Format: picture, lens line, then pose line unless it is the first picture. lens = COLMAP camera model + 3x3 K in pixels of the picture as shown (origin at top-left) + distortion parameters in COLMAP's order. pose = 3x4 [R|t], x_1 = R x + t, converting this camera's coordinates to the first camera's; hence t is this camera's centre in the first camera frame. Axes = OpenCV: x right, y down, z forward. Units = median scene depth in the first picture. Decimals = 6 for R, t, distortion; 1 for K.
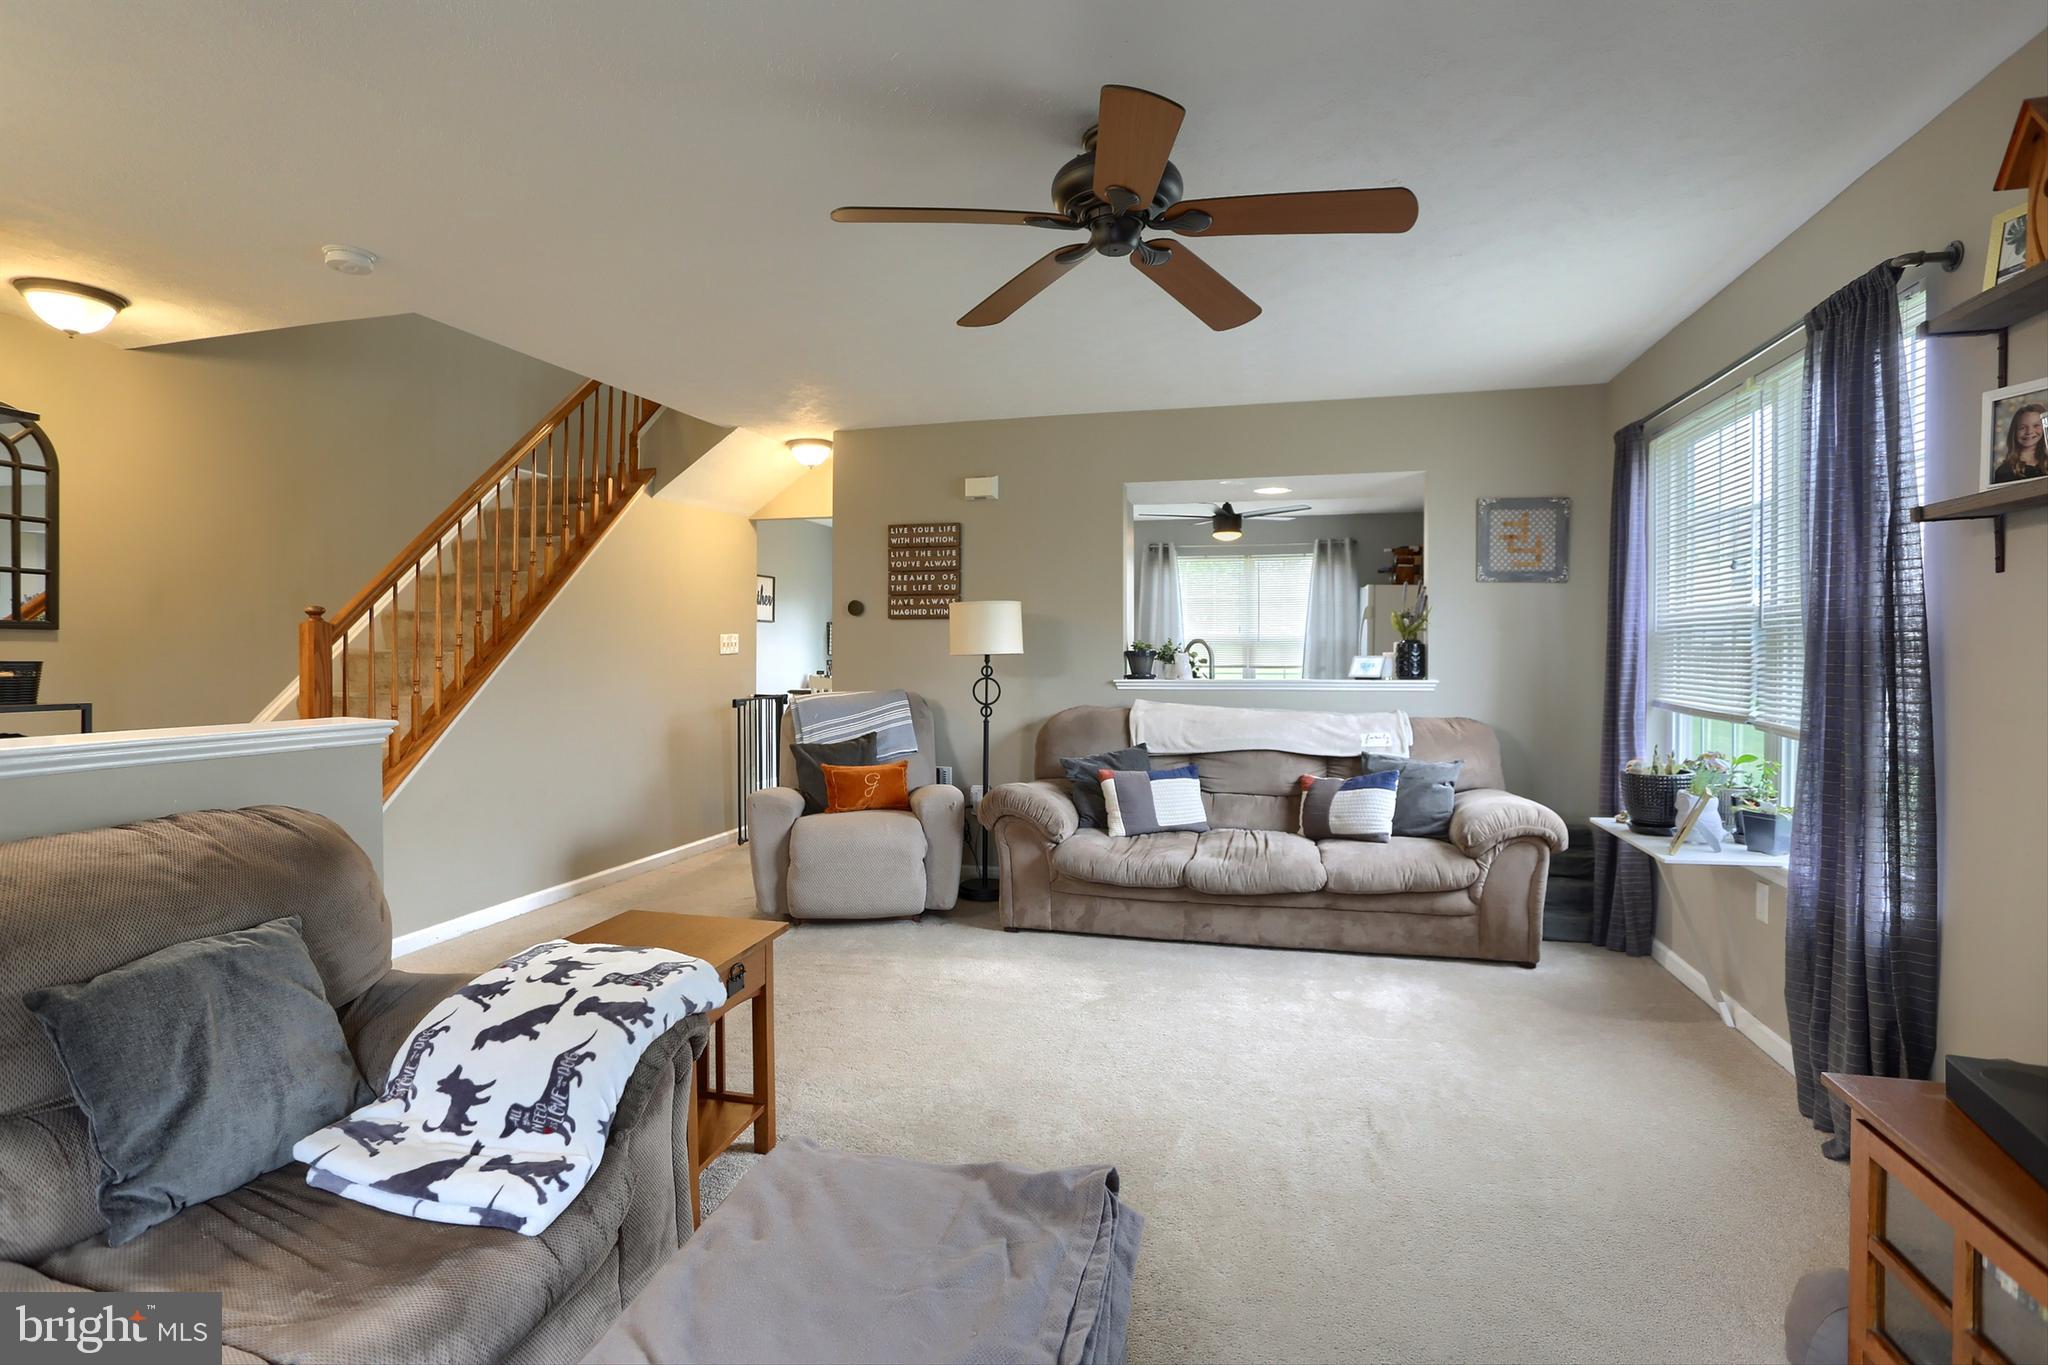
lens RADIAL K [[1029.6, 0, 1016.2], [0, 1029.6, 657.9], [0, 0, 1]] dist [-0.070259, 0.031468]
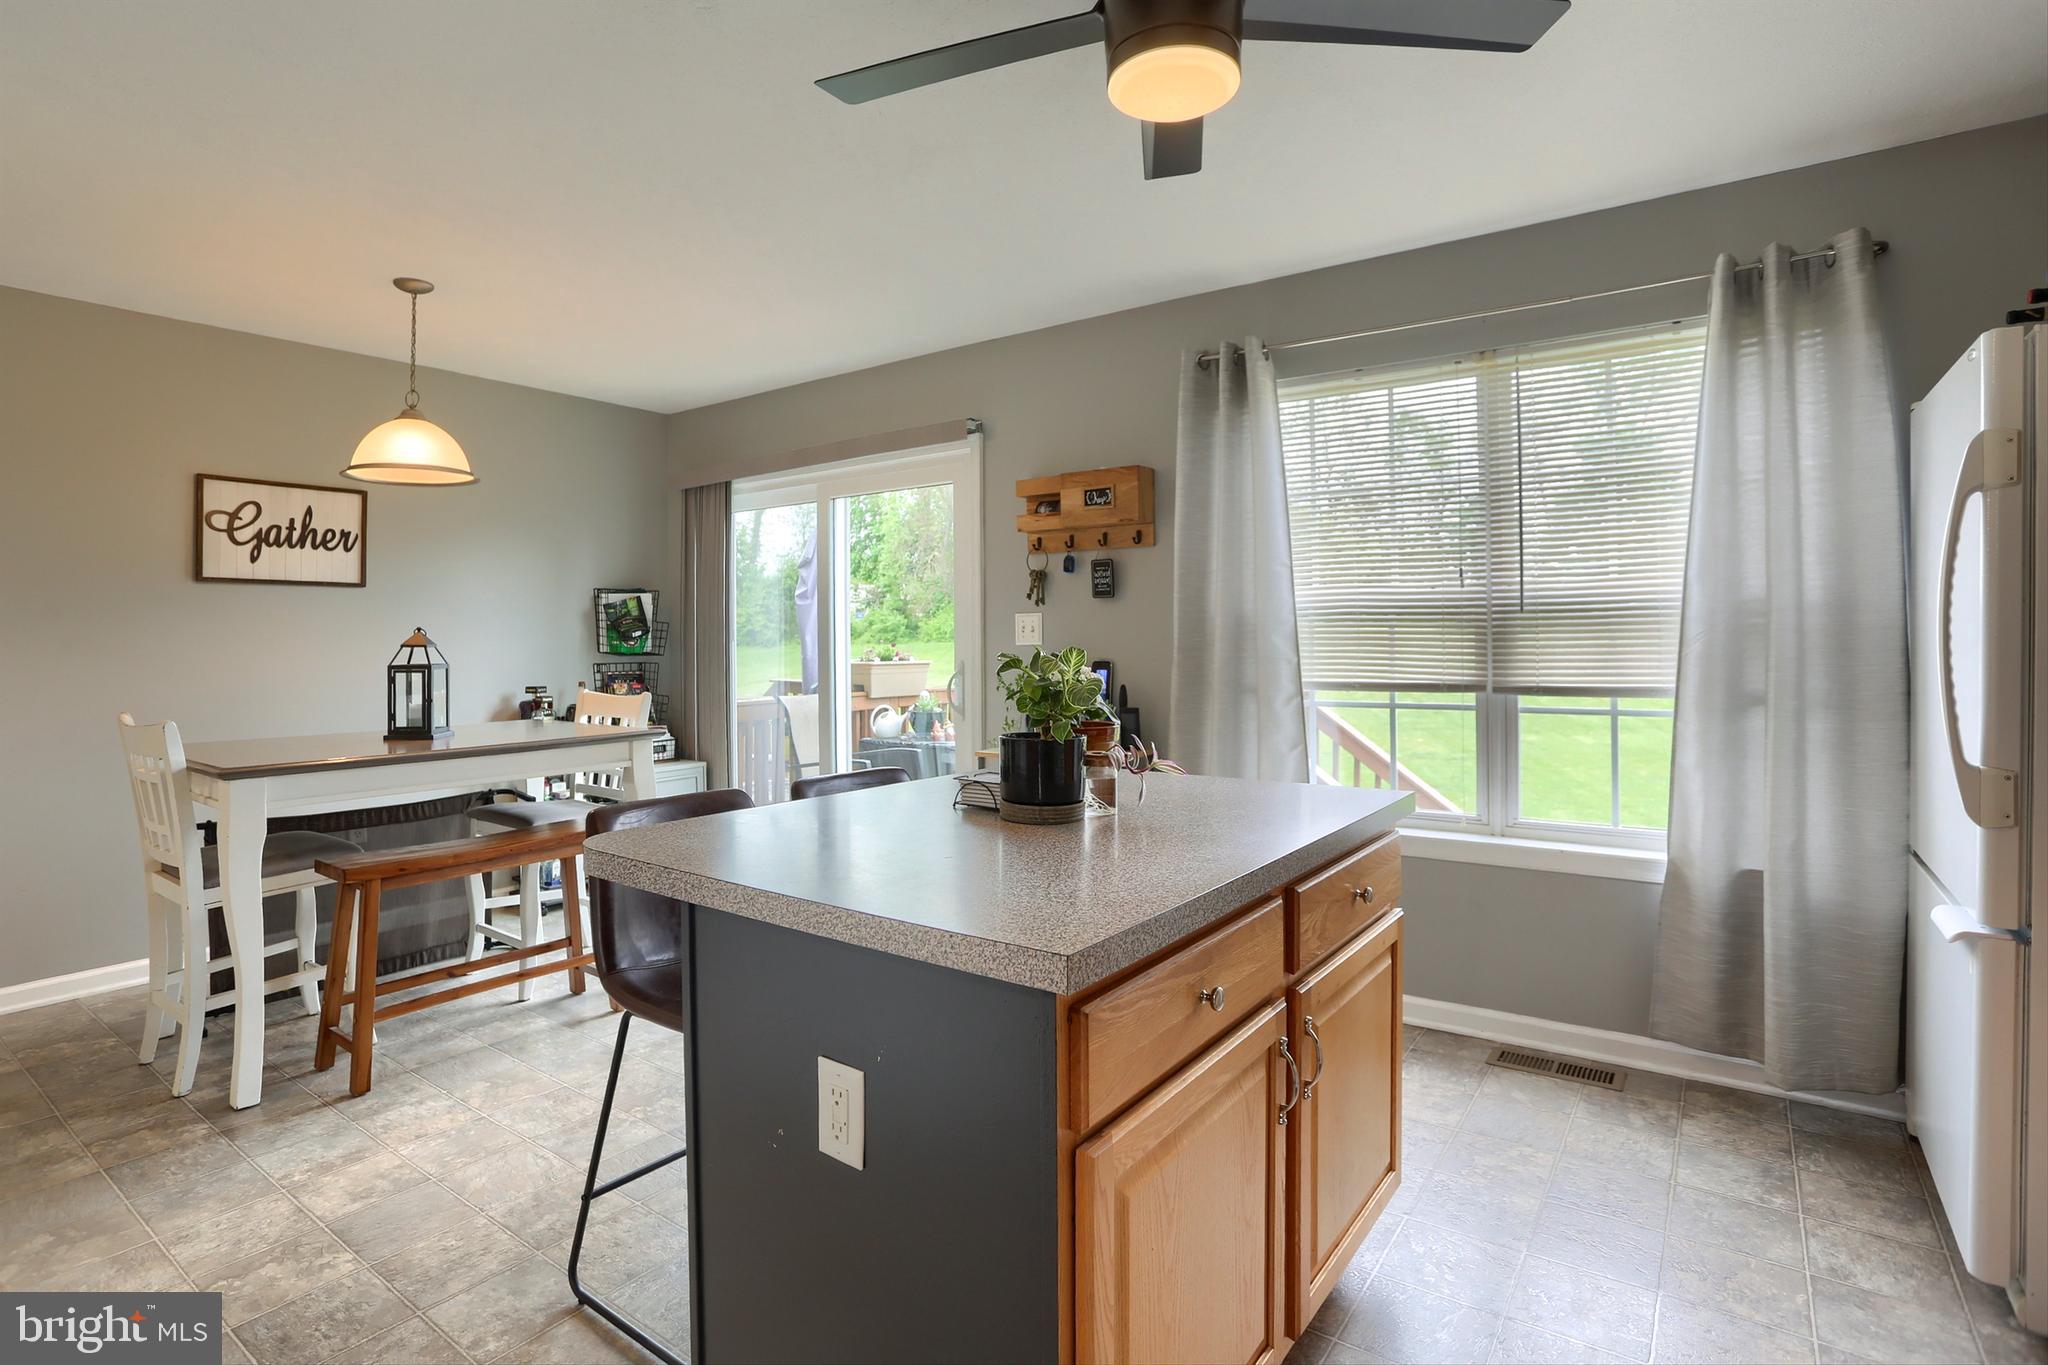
lens RADIAL K [[1051.5, 0, 1002.6], [0, 1051.5, 641.9], [0, 0, 1]] dist [-0.066228, 0.029803]
pose [[0.925142, -0.000584, -0.379622, 0.219482], [0.001226, 0.999998, 0.001449, -0.009062], [0.379620, -0.001806, 0.925141, 0.668261]]
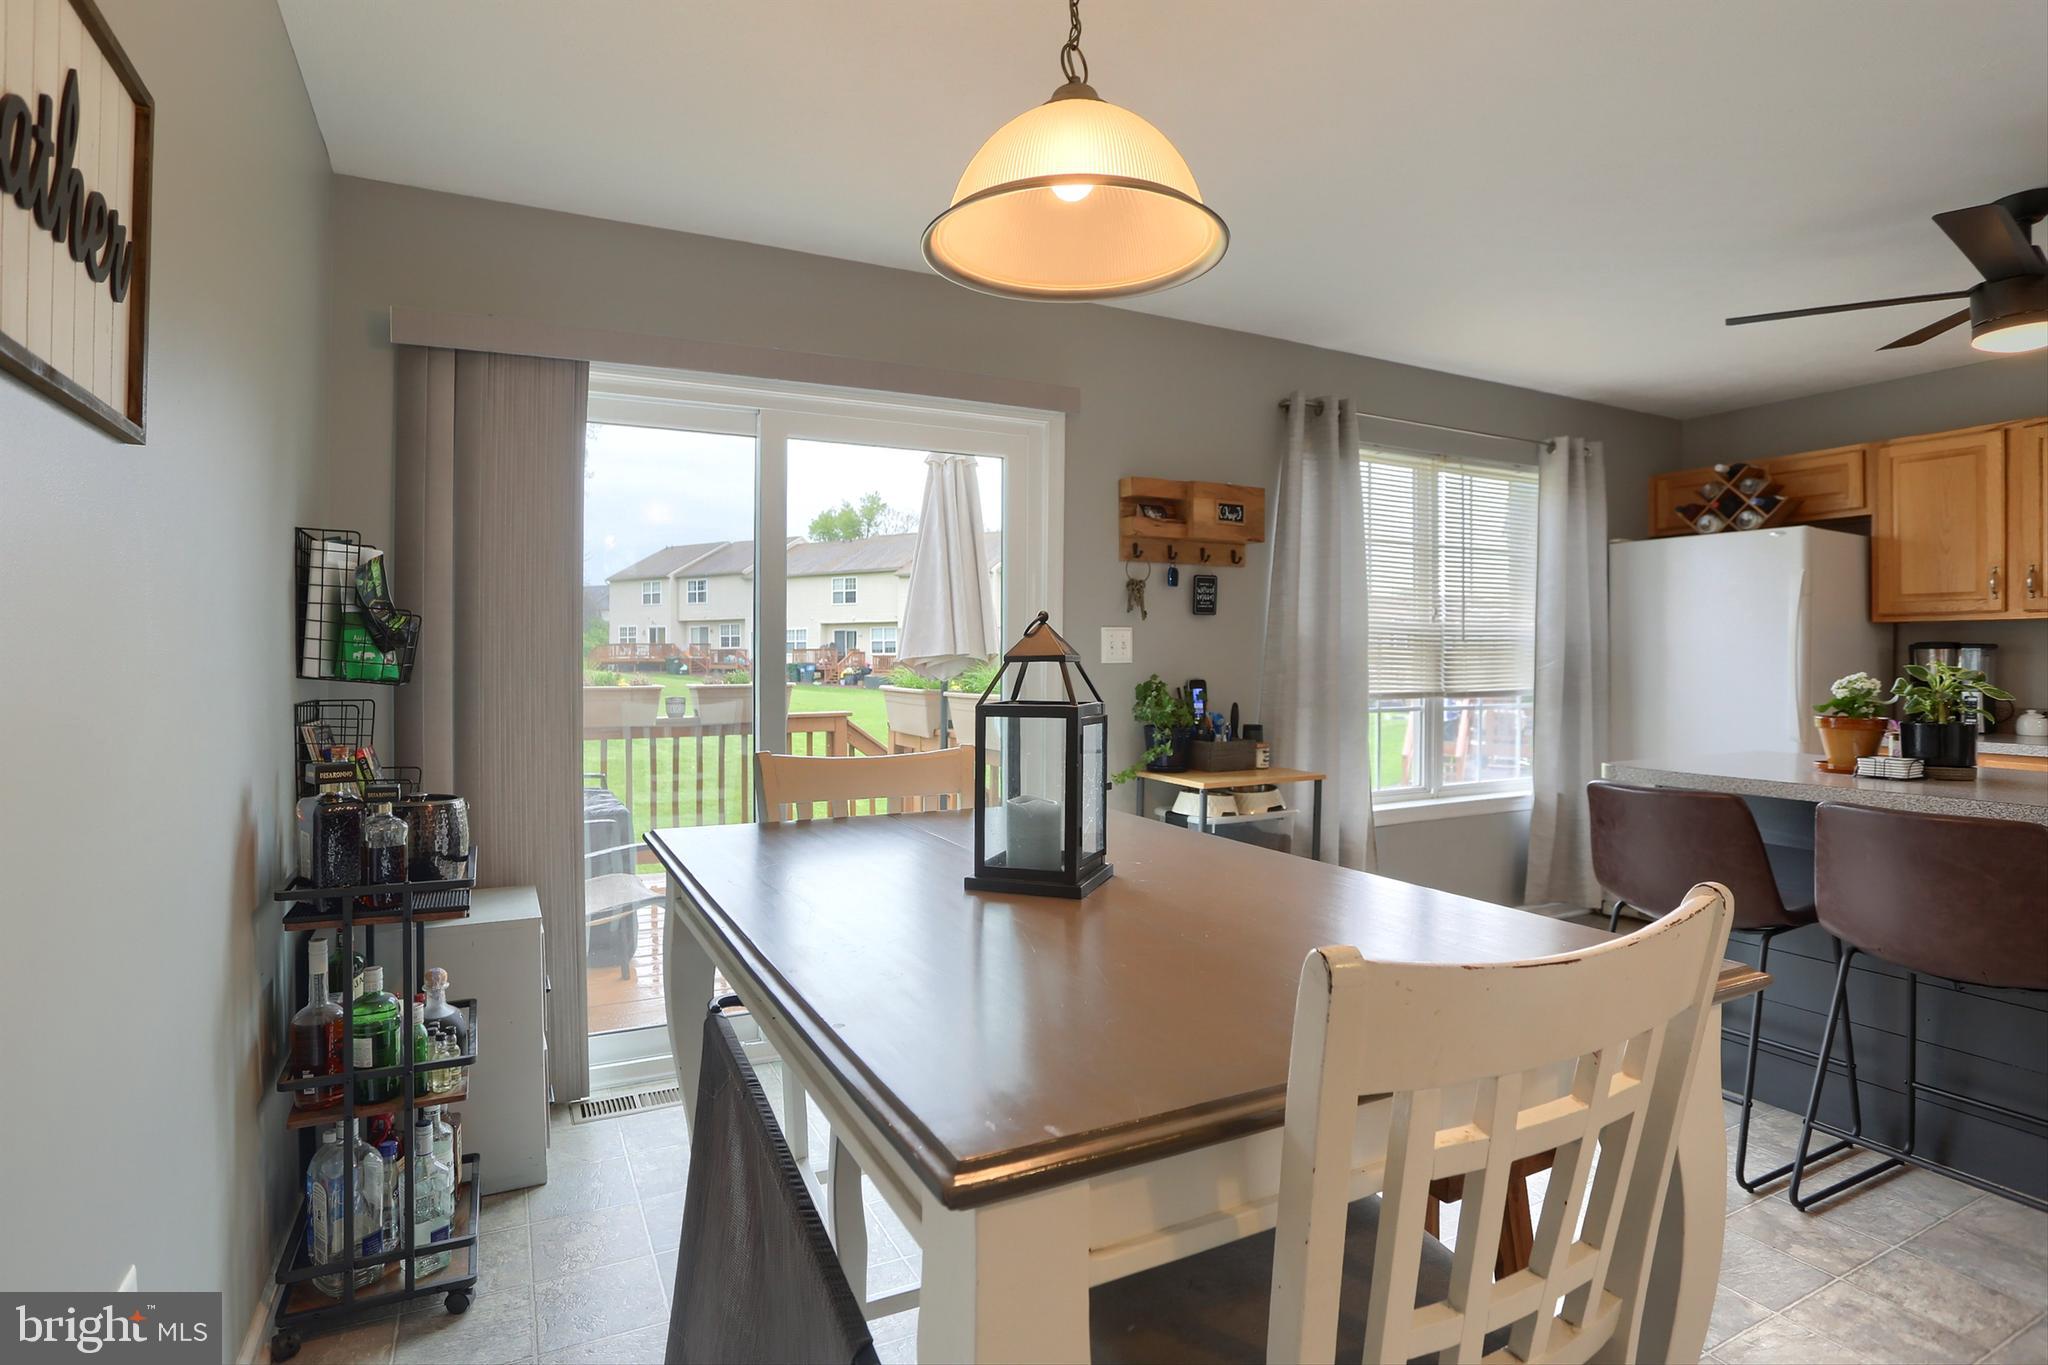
lens RADIAL K [[1029.6, 0, 1016.2], [0, 1029.6, 657.9], [0, 0, 1]] dist [-0.070259, 0.031468]
pose [[0.744183, 0.006548, 0.667944, -0.235714], [-0.002877, 0.999974, -0.006598, -0.006246], [-0.667970, 0.002988, 0.744182, 0.826973]]
